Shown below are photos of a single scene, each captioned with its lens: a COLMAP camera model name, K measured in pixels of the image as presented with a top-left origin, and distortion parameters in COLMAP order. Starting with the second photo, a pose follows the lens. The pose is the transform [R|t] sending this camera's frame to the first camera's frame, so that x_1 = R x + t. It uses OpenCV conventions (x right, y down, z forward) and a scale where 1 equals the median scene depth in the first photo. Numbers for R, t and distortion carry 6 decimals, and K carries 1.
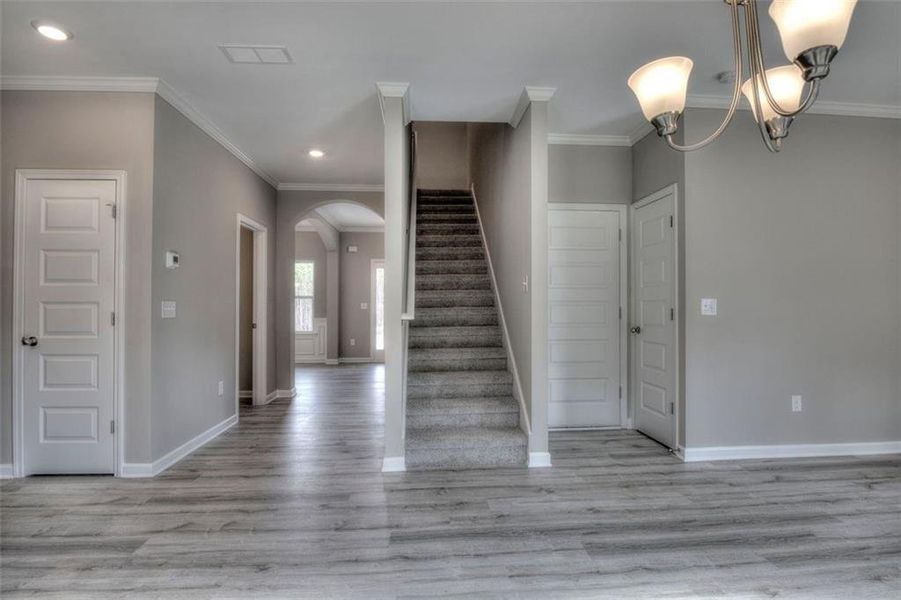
lens RADIAL K [[435.4, 0, 467.2], [0, 435.4, 312.0], [0, 0, 1]] dist [-0.004107, -0.001861]
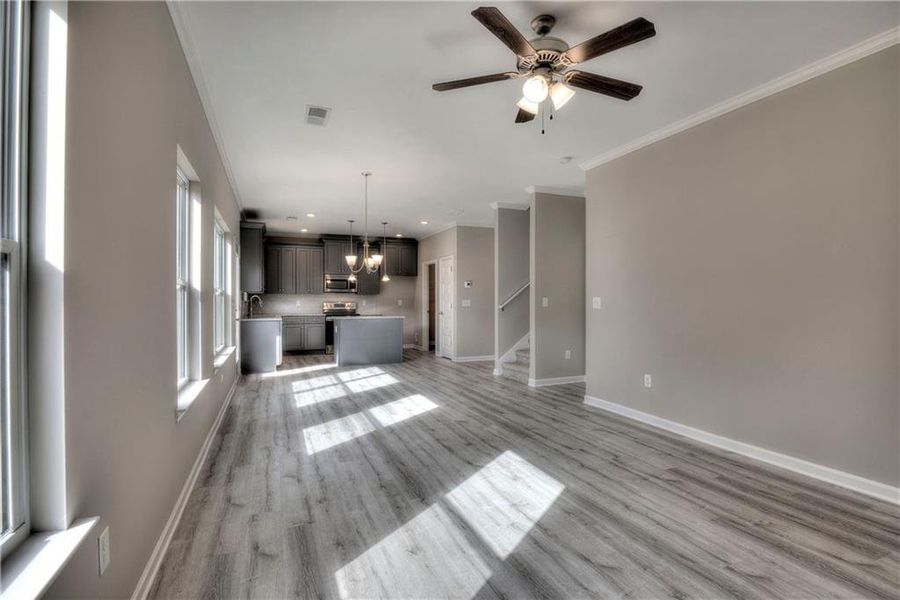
lens RADIAL K [[434.9, 0, 455.3], [0, 434.9, 302.7], [0, 0, 1]] dist [-0.004107, -0.001861]
pose [[0.307254, 0.005952, -0.951609, 2.215220], [-0.004431, 0.999979, 0.004824, -0.019558], [0.951617, 0.002734, 0.307274, 0.117499]]
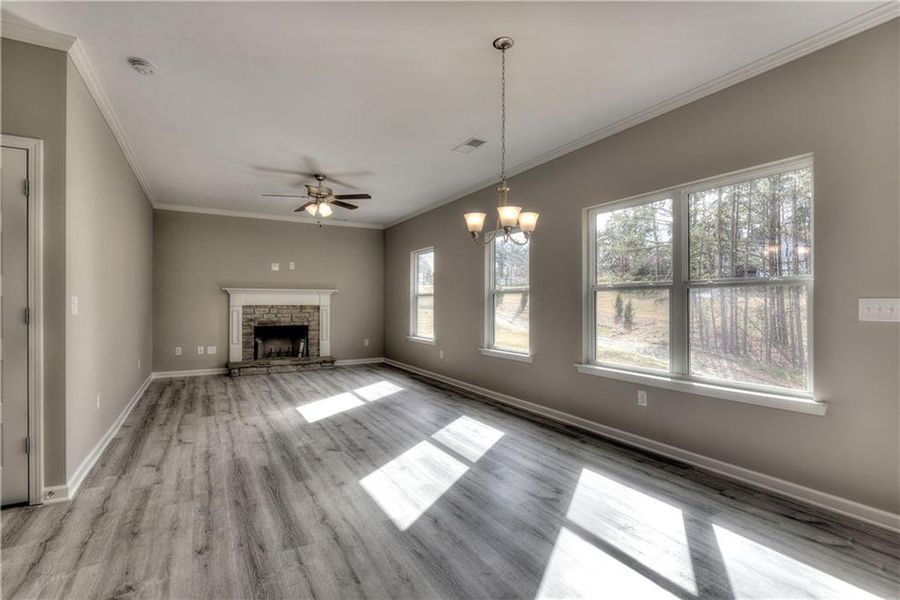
lens RADIAL K [[434.9, 0, 447.6], [0, 434.9, 301.2], [0, 0, 1]] dist [-0.004107, -0.001861]
pose [[-0.409732, 0.009636, 0.912155, -0.610424], [0.008926, 0.999939, -0.006554, -0.008071], [-0.912162, 0.005456, -0.409793, 0.846729]]
